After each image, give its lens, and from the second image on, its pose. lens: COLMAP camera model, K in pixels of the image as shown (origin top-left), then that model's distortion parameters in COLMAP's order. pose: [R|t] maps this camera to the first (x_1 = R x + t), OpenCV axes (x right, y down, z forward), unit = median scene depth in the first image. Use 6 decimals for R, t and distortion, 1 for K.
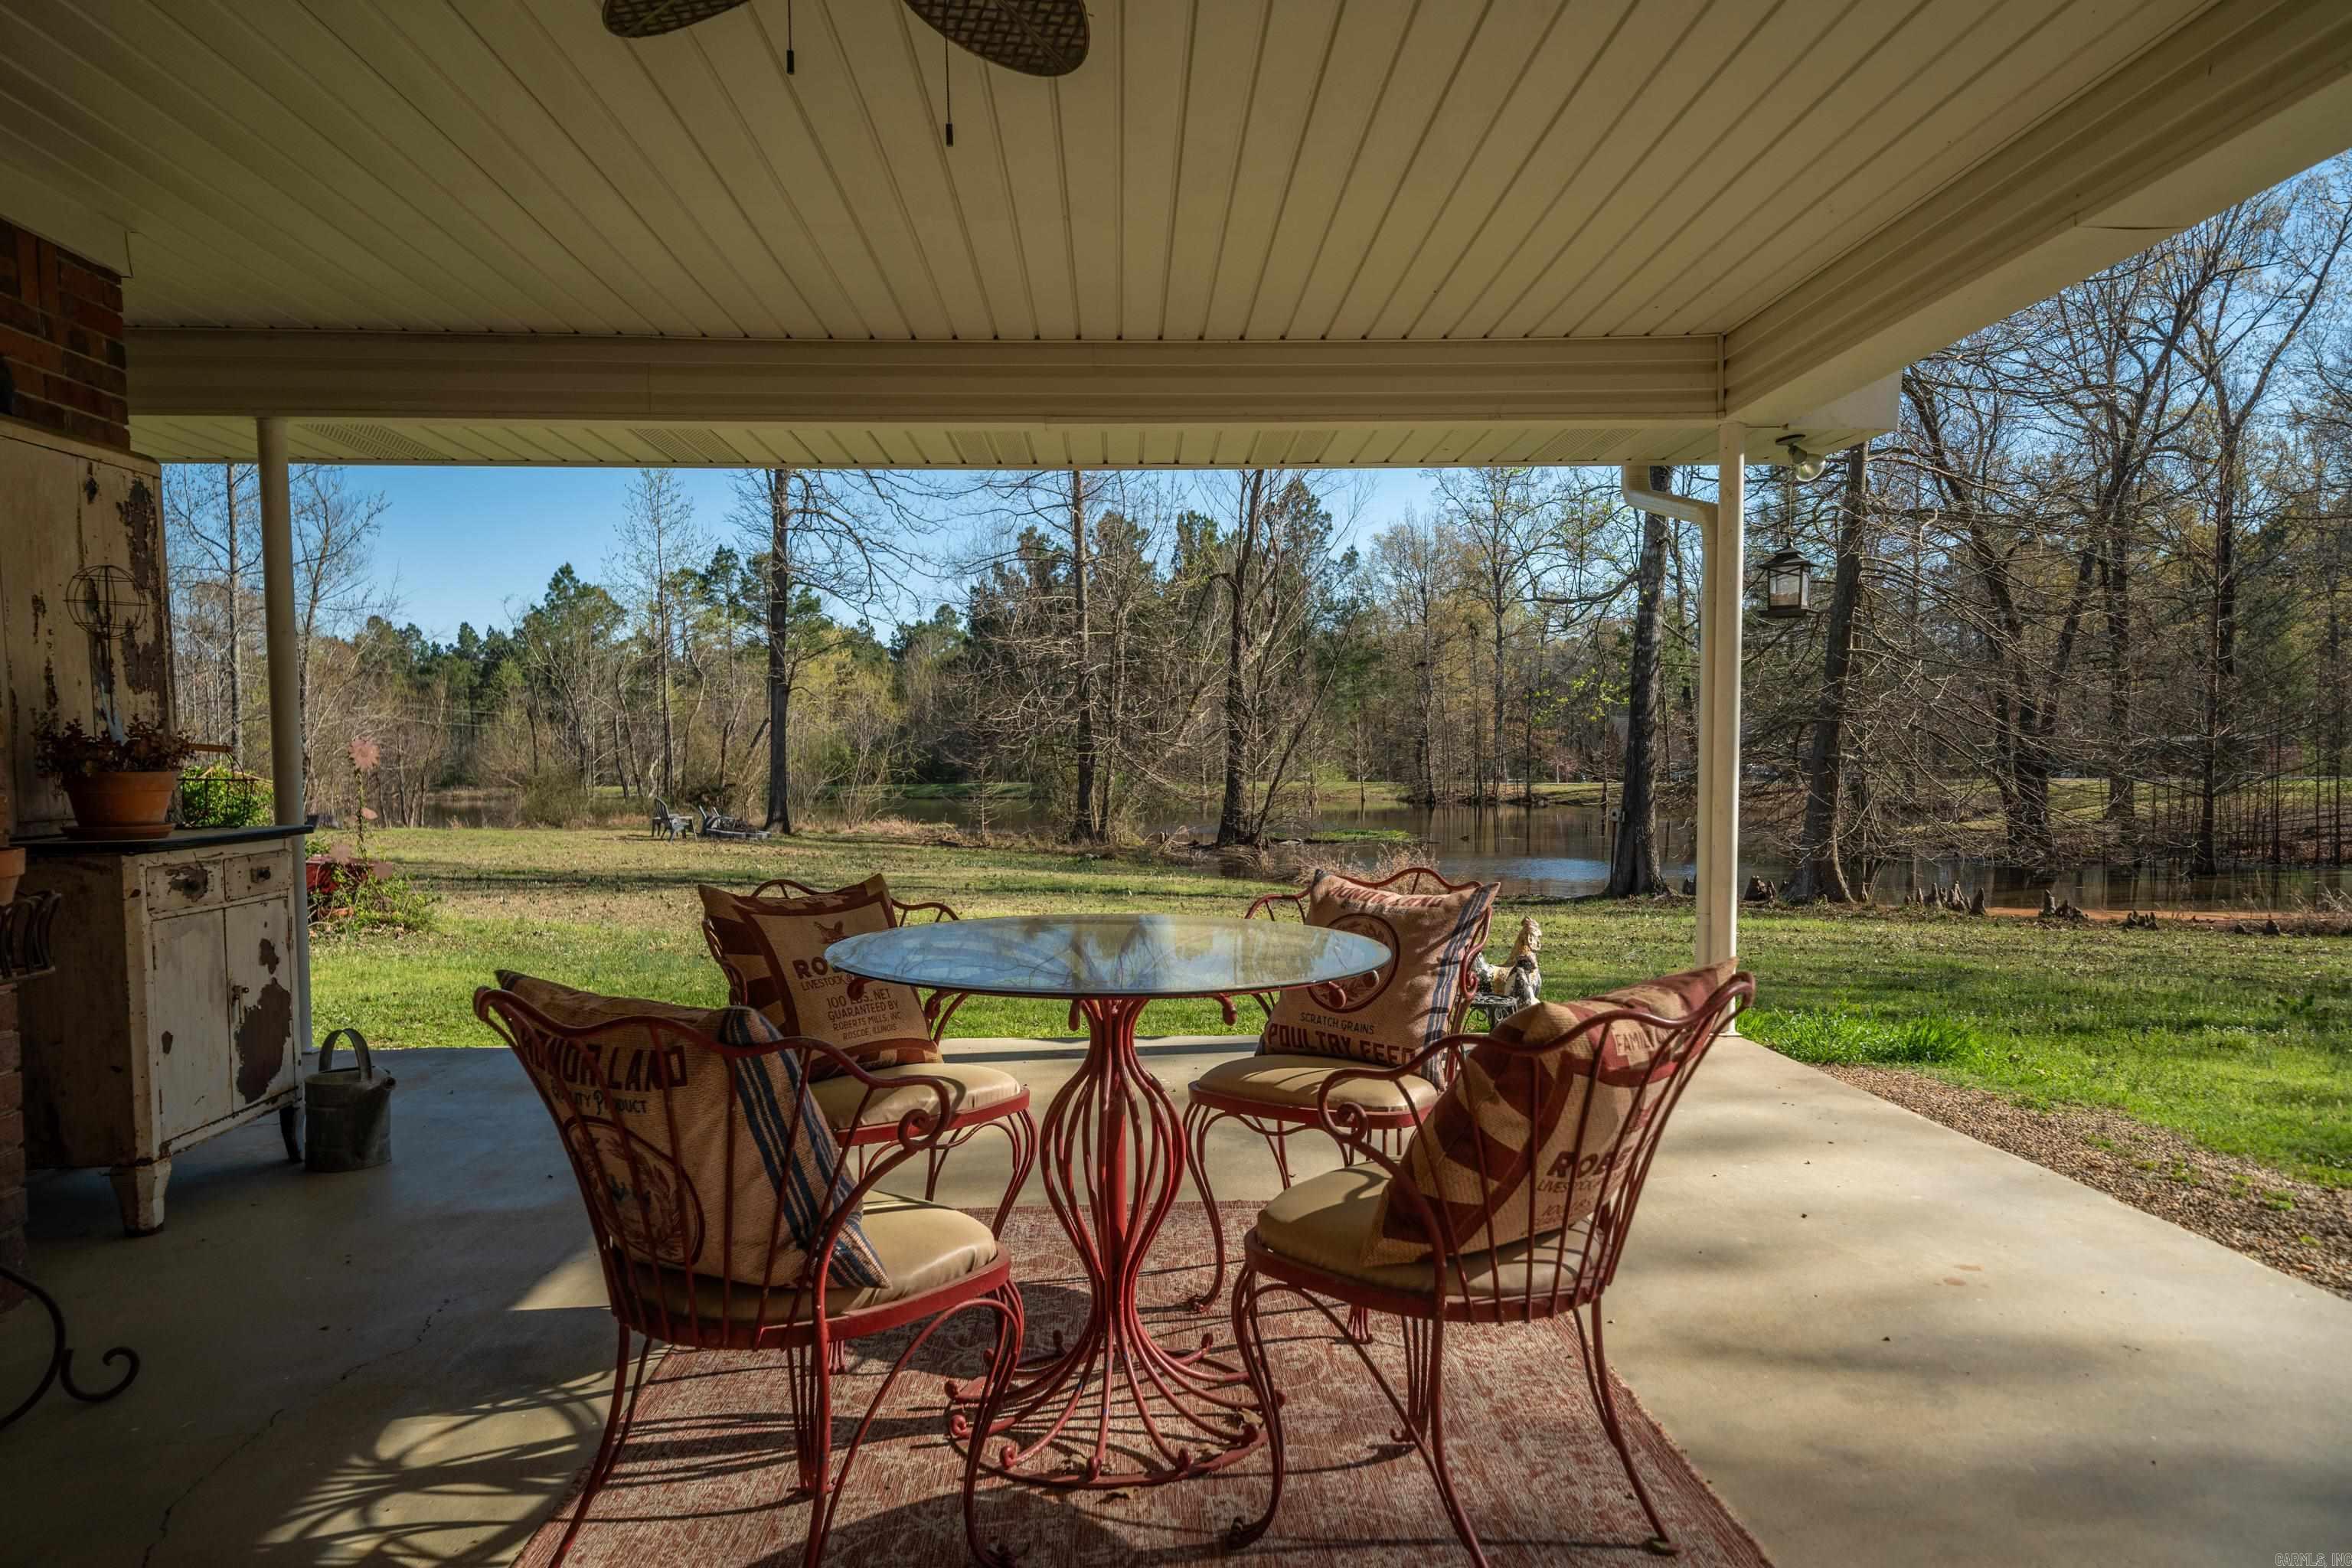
lens RADIAL K [[1558.8, 0, 1177.3], [0, 1558.8, 796.2], [0, 0, 1]] dist [0.038899, 0.005097]
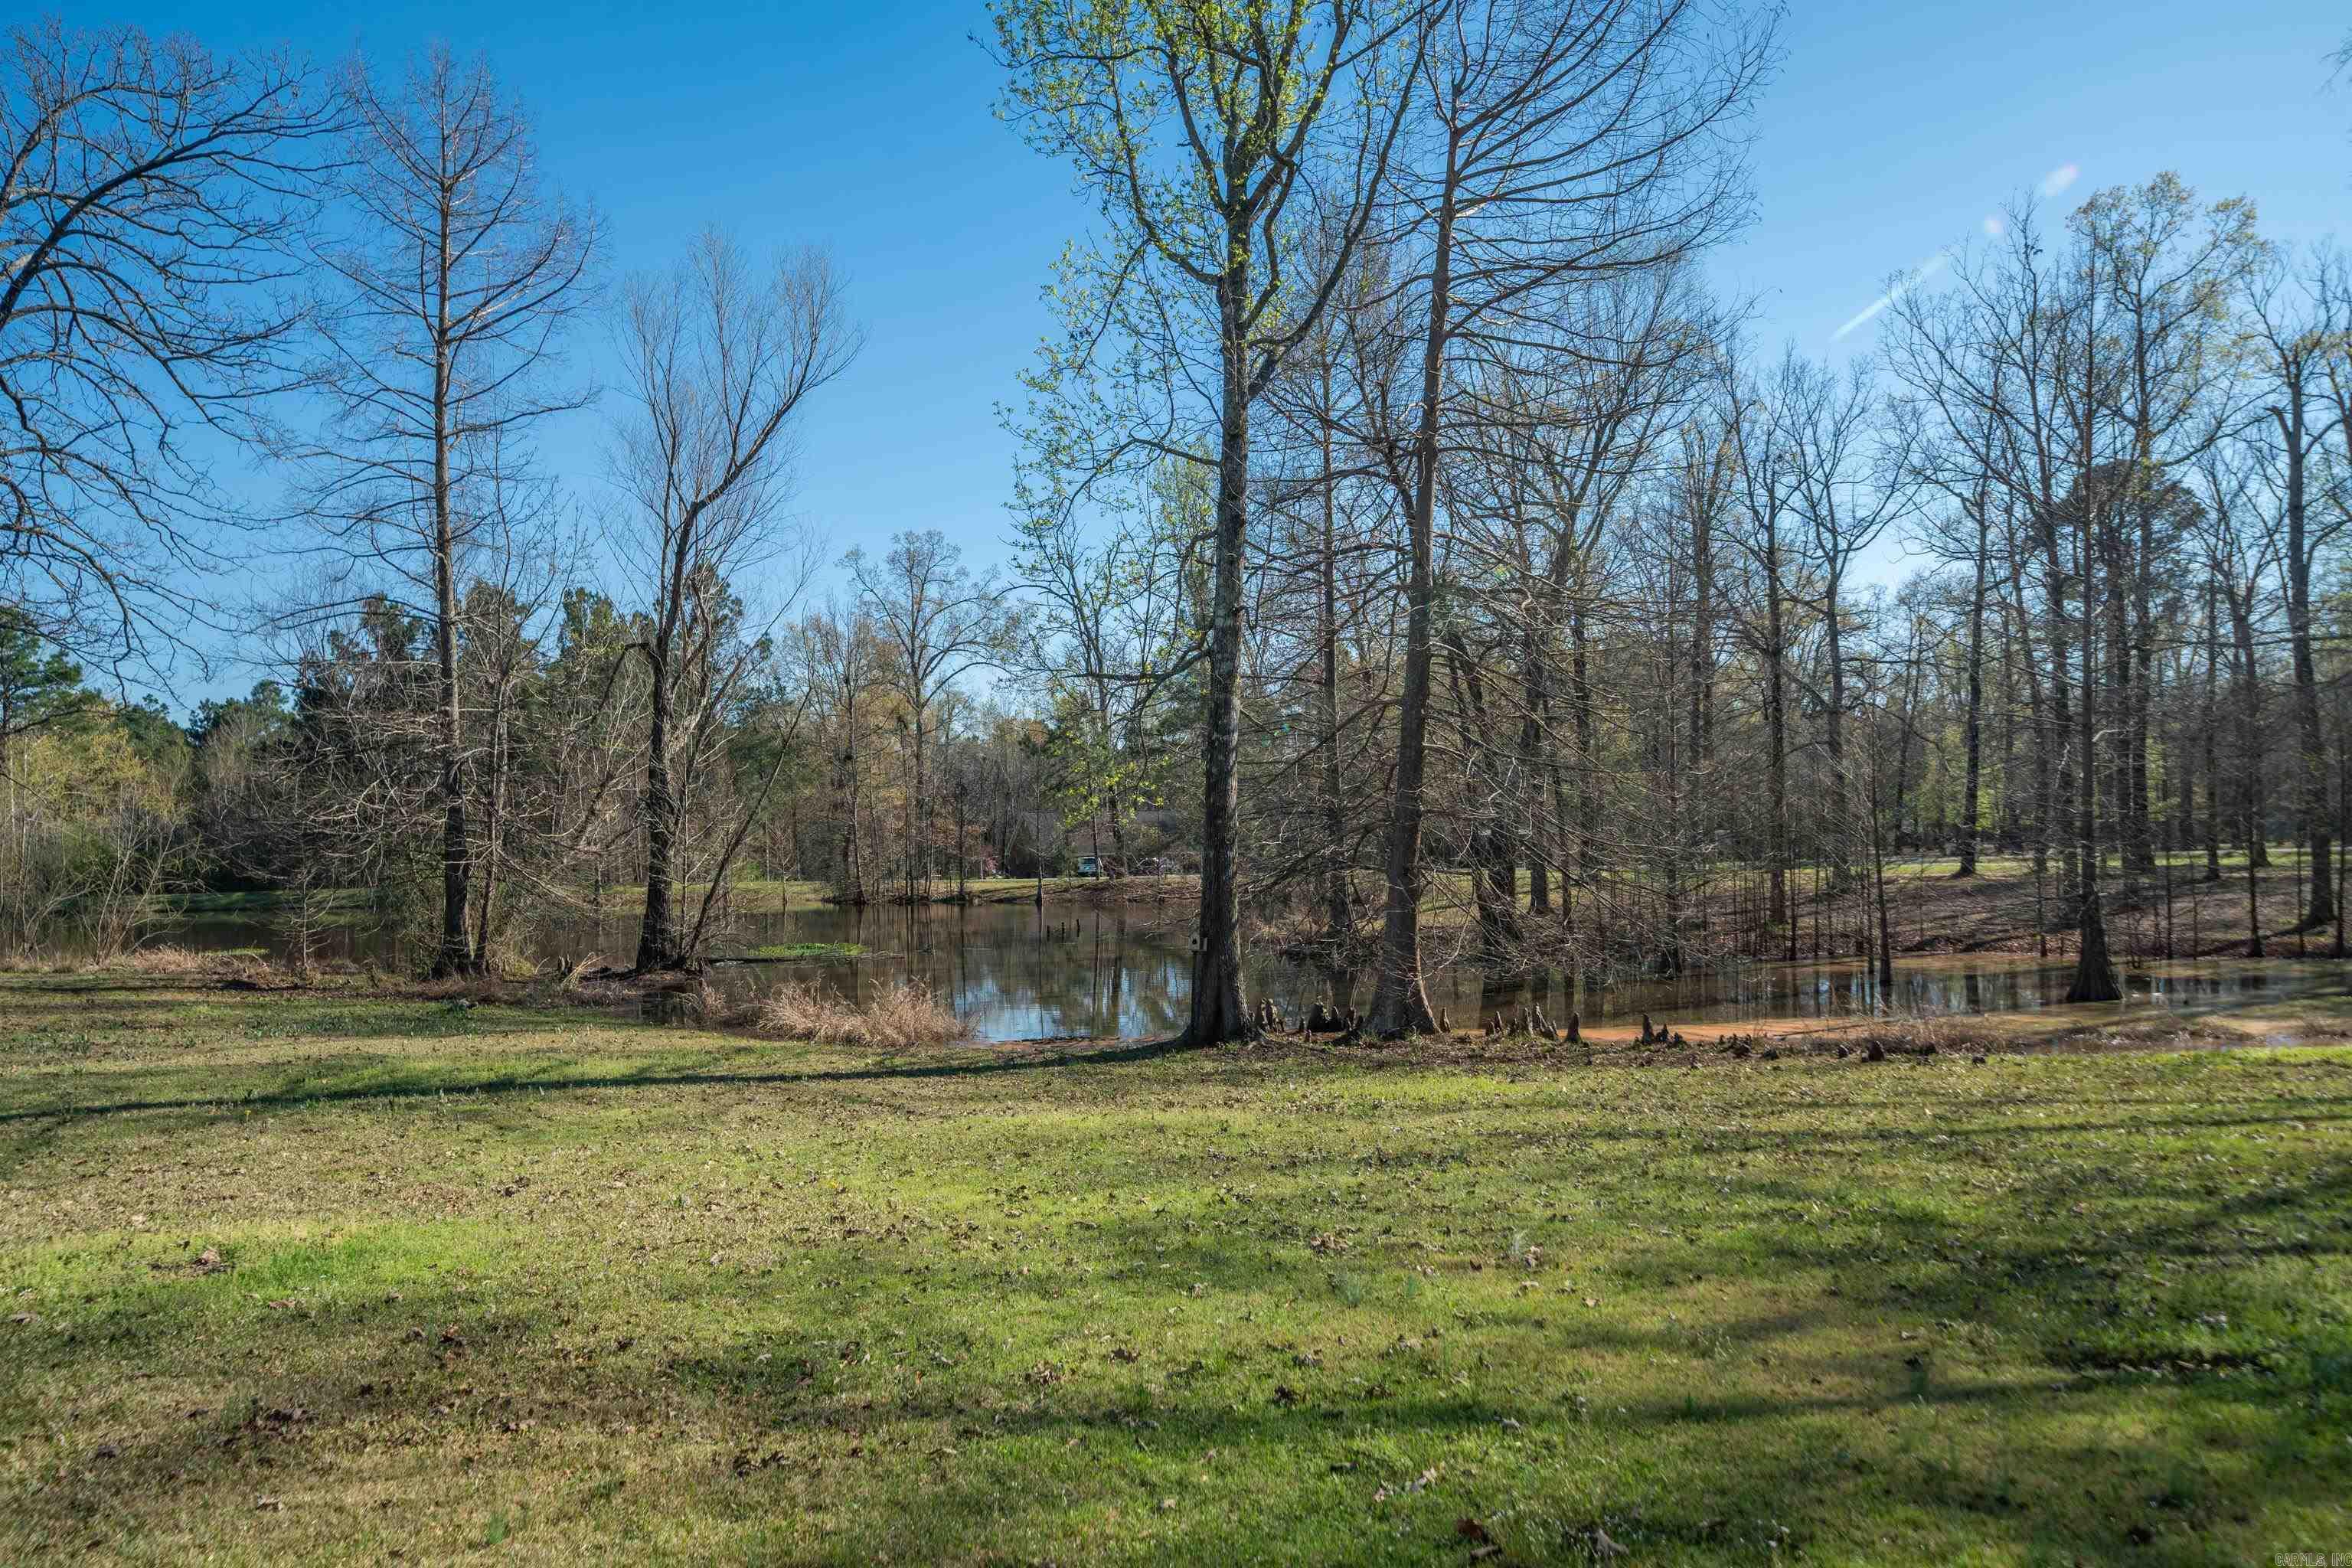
lens RADIAL K [[1550.2, 0, 1212.6], [0, 1550.2, 828.1], [0, 0, 1]] dist [0.031352, 0.003242]
pose [[0.922837, -0.002407, 0.385184, -0.008139], [0.017913, 0.999167, -0.036672, -0.007157], [-0.384775, 0.040742, 0.922111, 0.105555]]
